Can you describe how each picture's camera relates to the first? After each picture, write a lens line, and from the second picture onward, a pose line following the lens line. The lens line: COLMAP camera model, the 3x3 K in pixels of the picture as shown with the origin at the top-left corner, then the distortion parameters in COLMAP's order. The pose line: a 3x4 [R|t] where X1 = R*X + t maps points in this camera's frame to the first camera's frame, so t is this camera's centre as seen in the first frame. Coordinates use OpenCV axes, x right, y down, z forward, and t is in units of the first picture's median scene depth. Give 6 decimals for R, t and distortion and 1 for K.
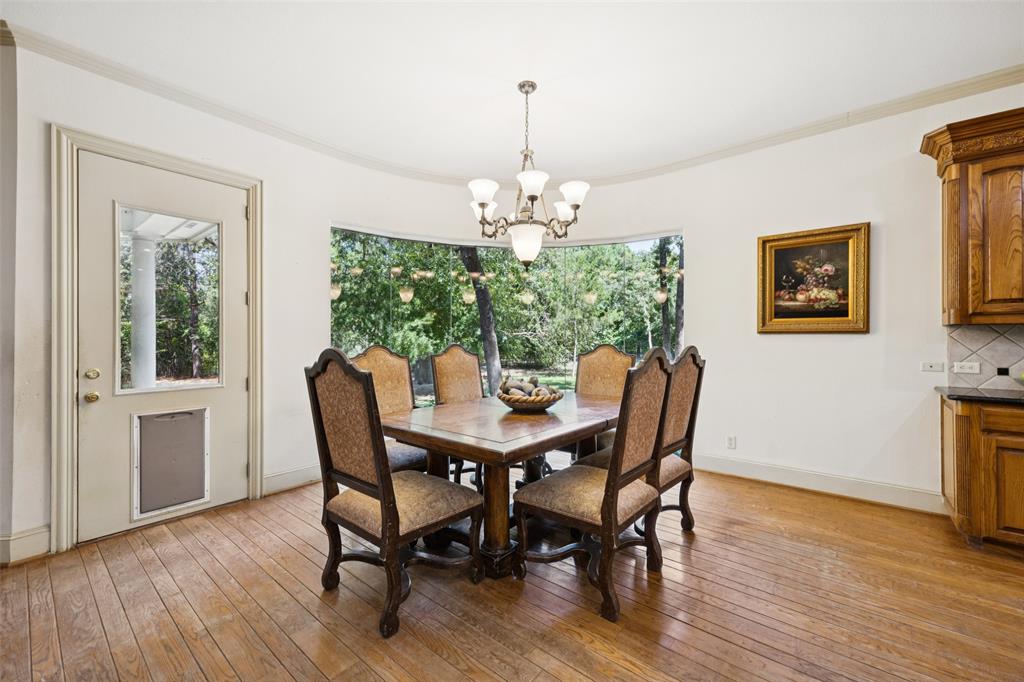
lens RADIAL K [[411.5, 0, 515.8], [0, 411.5, 334.9], [0, 0, 1]] dist [0.000654, 0.000163]
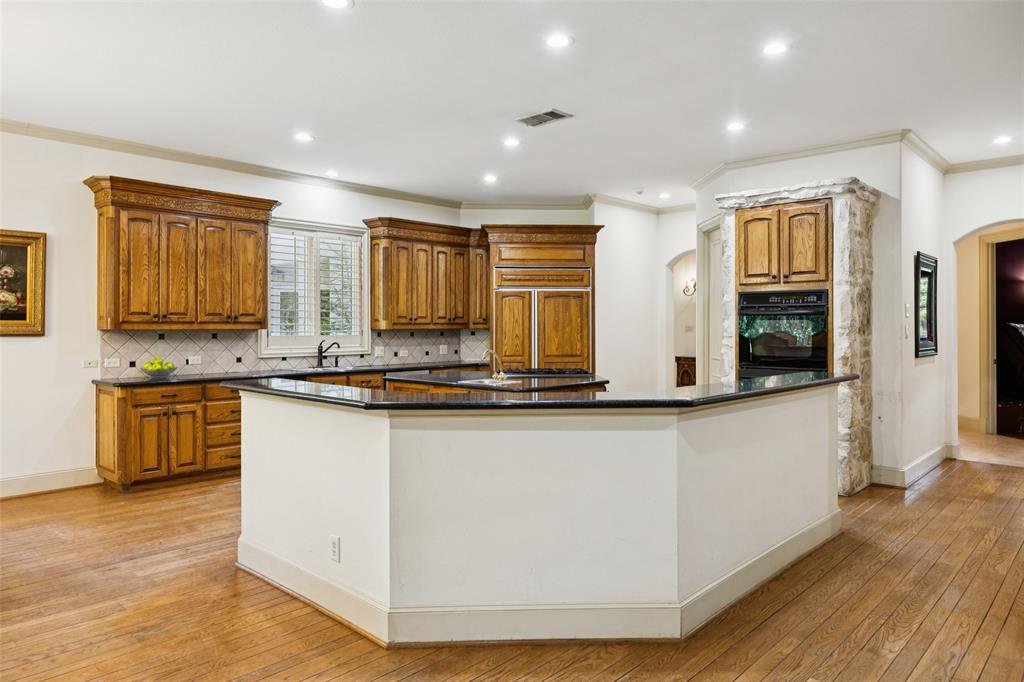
lens RADIAL K [[671.0, 0, 509.3], [0, 671.0, 331.1], [0, 0, 1]] dist [0.000693, 0.000030]
pose [[0.062007, -0.006095, 0.998057, -0.824685], [-0.008581, 0.999941, 0.006639, -0.039091], [-0.998039, -0.008976, 0.061951, -0.324814]]
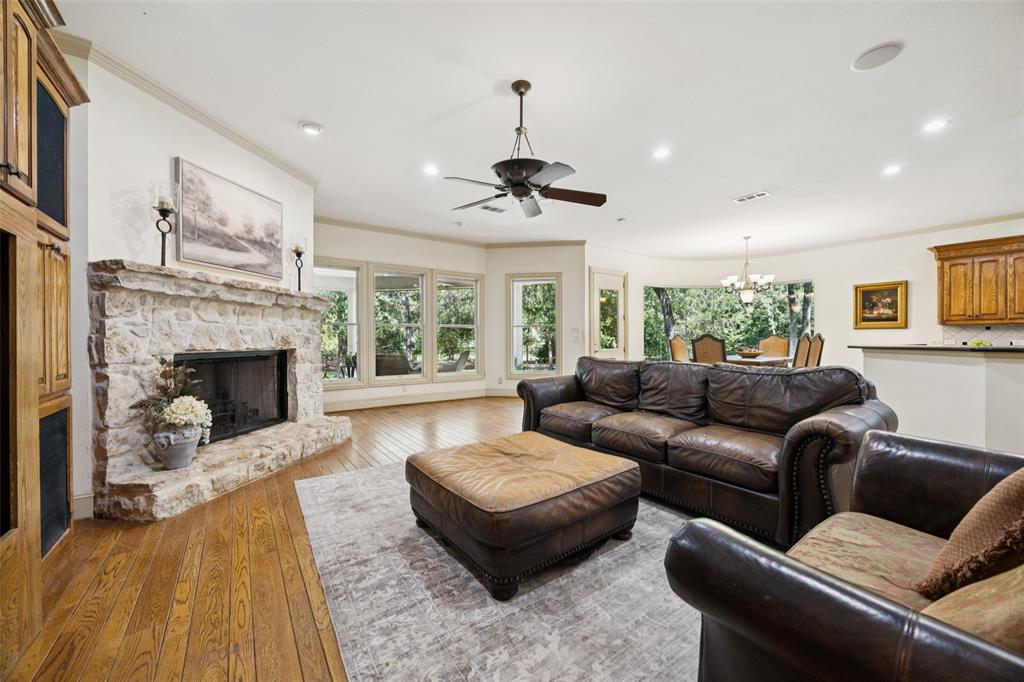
lens RADIAL K [[411.5, 0, 507.5], [0, 411.5, 341.9], [0, 0, 1]] dist [0.000654, 0.000163]
pose [[0.972212, -0.005559, -0.234036, -0.779566], [0.009314, 0.999845, 0.014943, 0.016078], [0.233917, -0.016708, 0.972113, -1.769170]]
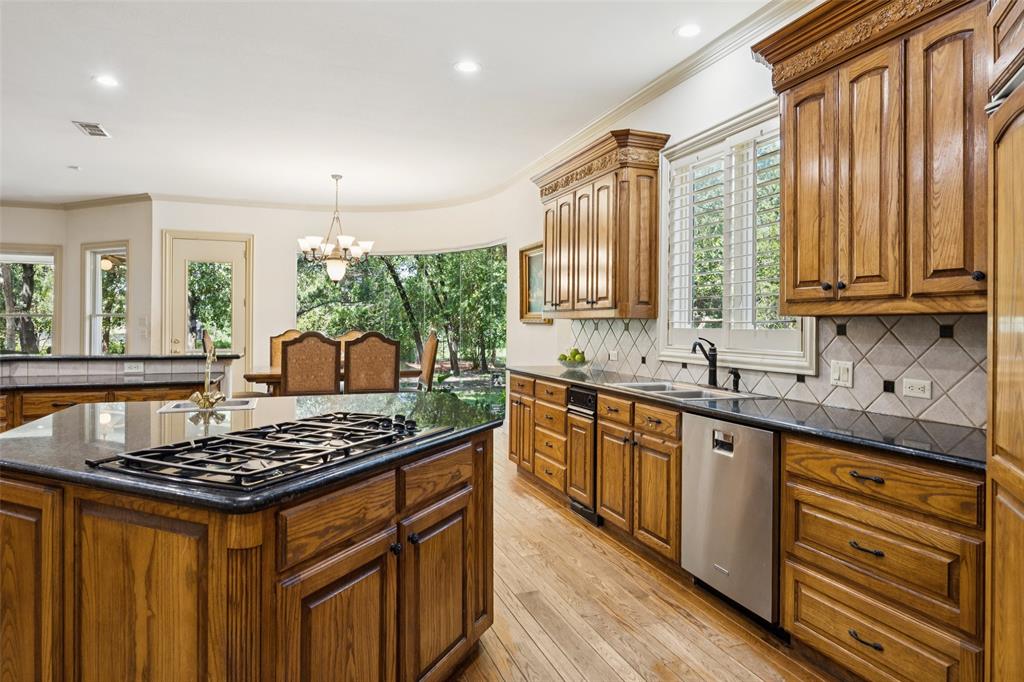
lens RADIAL K [[620.8, 0, 508.1], [0, 620.8, 330.2], [0, 0, 1]] dist [0.000400, 0.000624]
pose [[0.858313, 0.008323, -0.513059, 1.716066], [0.000280, 0.999861, 0.016689, -0.020415], [0.513126, -0.014468, 0.858191, -0.731527]]
